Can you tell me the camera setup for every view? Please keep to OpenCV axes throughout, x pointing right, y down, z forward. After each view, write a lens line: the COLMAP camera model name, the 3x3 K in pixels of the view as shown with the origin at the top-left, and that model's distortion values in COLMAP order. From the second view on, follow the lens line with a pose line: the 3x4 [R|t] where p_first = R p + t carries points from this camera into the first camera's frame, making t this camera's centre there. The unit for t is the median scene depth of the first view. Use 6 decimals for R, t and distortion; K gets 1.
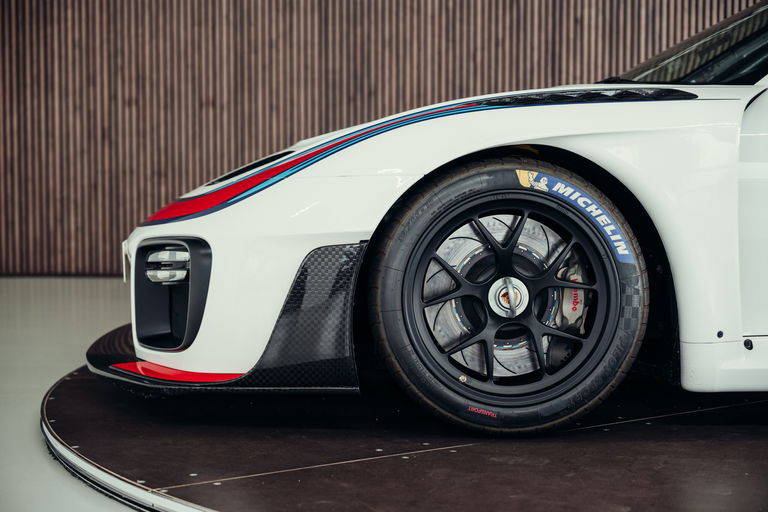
lens RADIAL K [[1489.3, 0, 384.0], [0, 1489.3, 256.0], [0, 0, 1]] dist [0.093012, -0.142573]
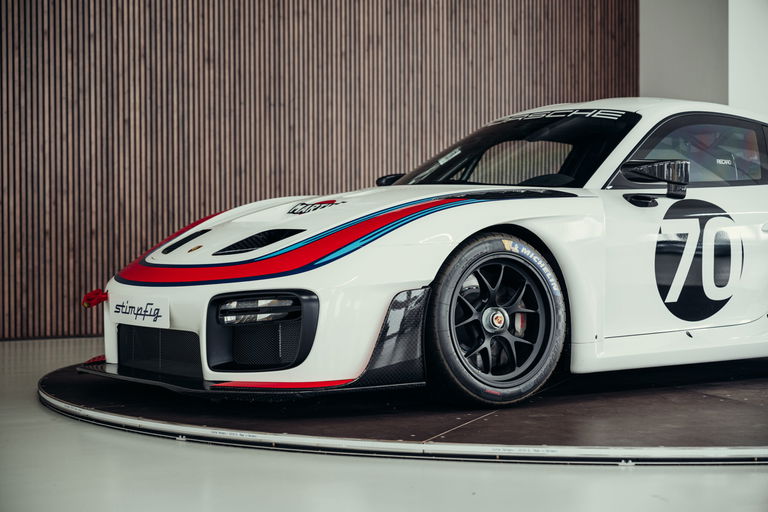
lens RADIAL K [[1489.3, 0, 384.0], [0, 1489.3, 256.0], [0, 0, 1]] dist [0.093012, -0.142573]
pose [[0.823206, -0.015170, 0.567540, -0.892359], [0.044726, 0.998269, -0.038191, 0.014801], [-0.565978, 0.056823, 0.822460, -0.238219]]
